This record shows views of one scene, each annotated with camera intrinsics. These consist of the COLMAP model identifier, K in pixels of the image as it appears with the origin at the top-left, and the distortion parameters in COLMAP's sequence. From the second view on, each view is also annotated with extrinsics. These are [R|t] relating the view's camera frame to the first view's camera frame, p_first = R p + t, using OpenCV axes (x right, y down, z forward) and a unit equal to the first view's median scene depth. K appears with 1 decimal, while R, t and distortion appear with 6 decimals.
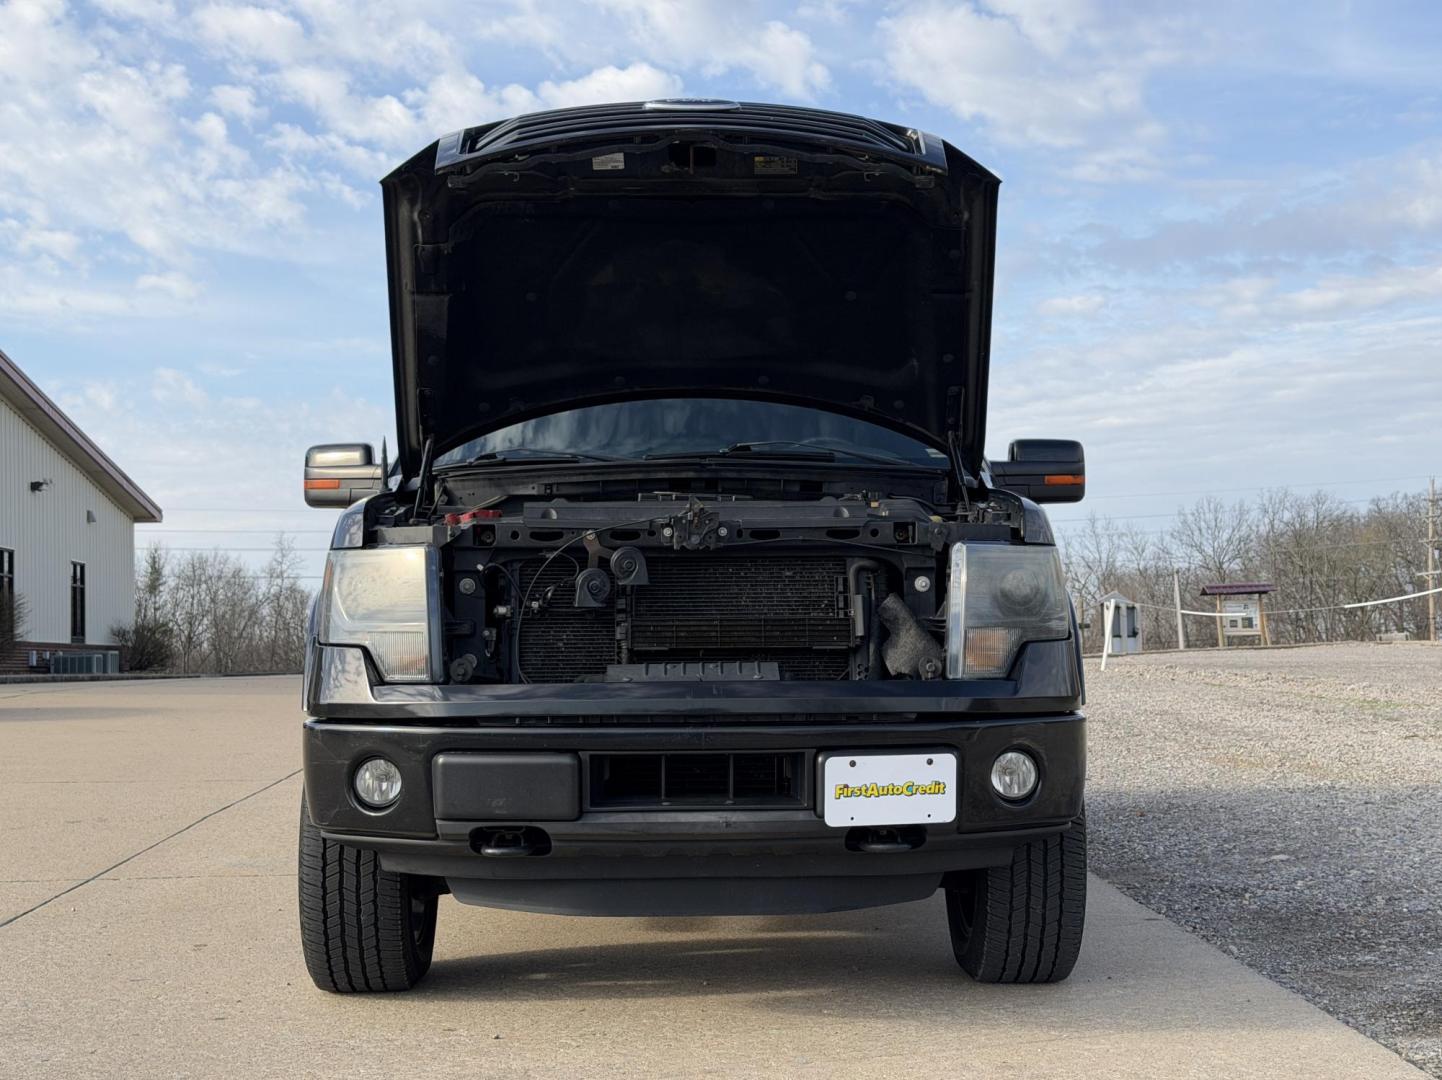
lens RADIAL K [[2114.5, 0, 725.4], [0, 2114.5, 531.6], [0, 0, 1]] dist [0.108713, 0.000000]
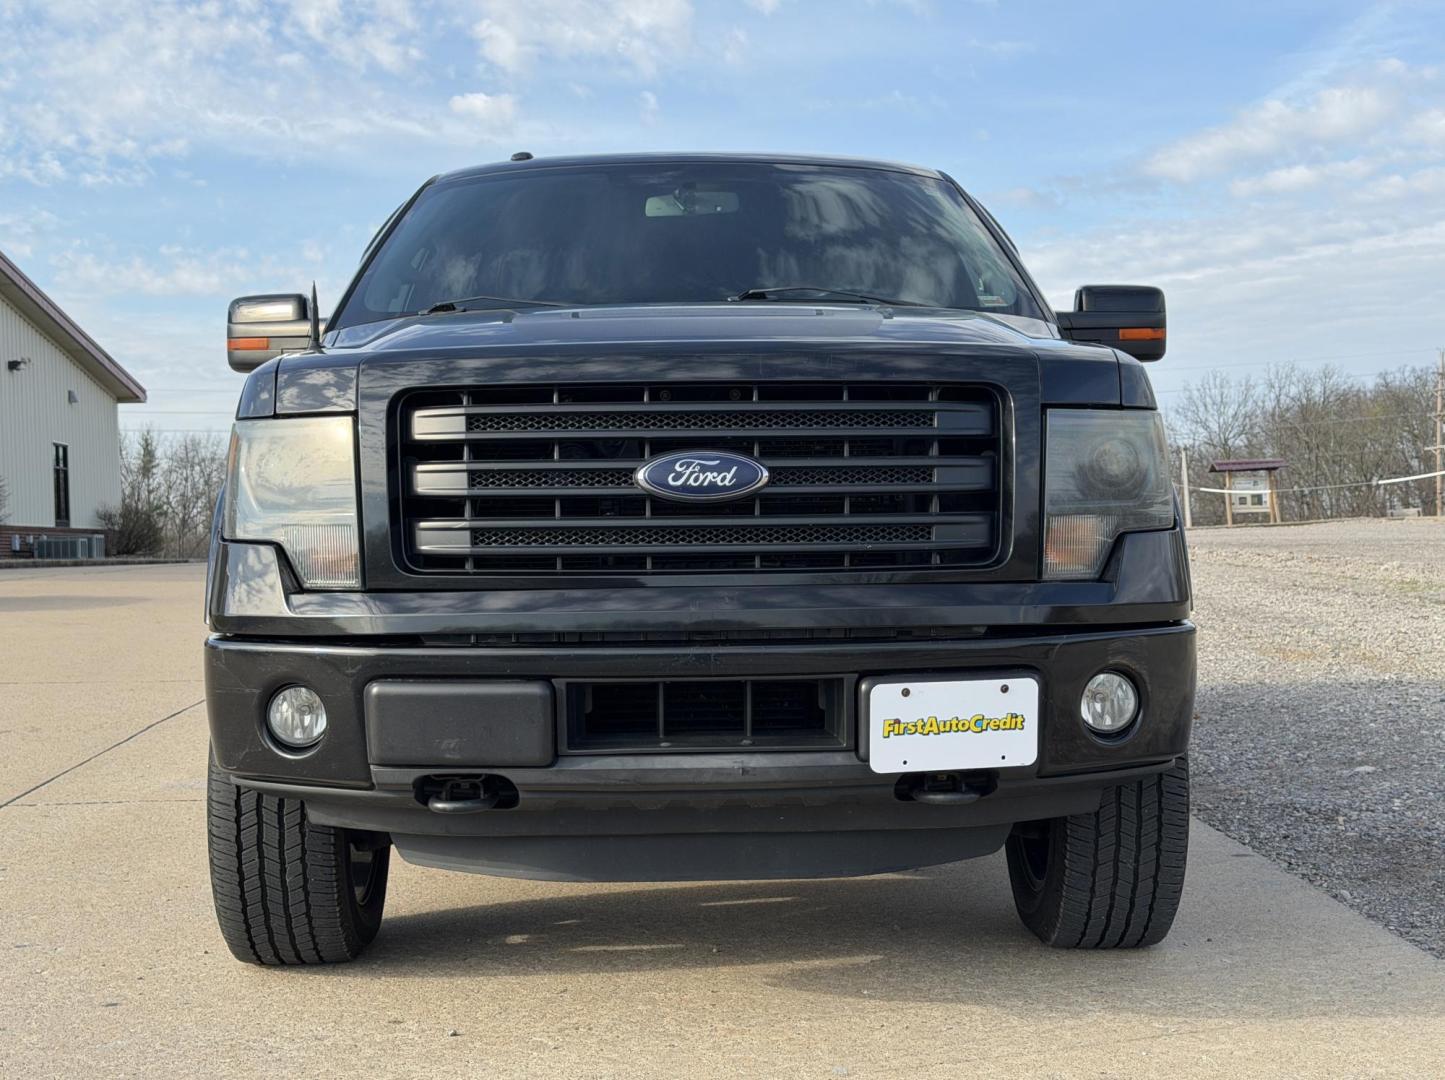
lens RADIAL K [[2118.9, 0, 731.8], [0, 2118.9, 548.1], [0, 0, 1]] dist [0.108713, 0.000000]
pose [[0.999978, -0.005648, 0.003443, -0.005243], [0.005415, 0.997914, 0.064336, 0.005964], [-0.003799, -0.064316, 0.997922, 0.203018]]
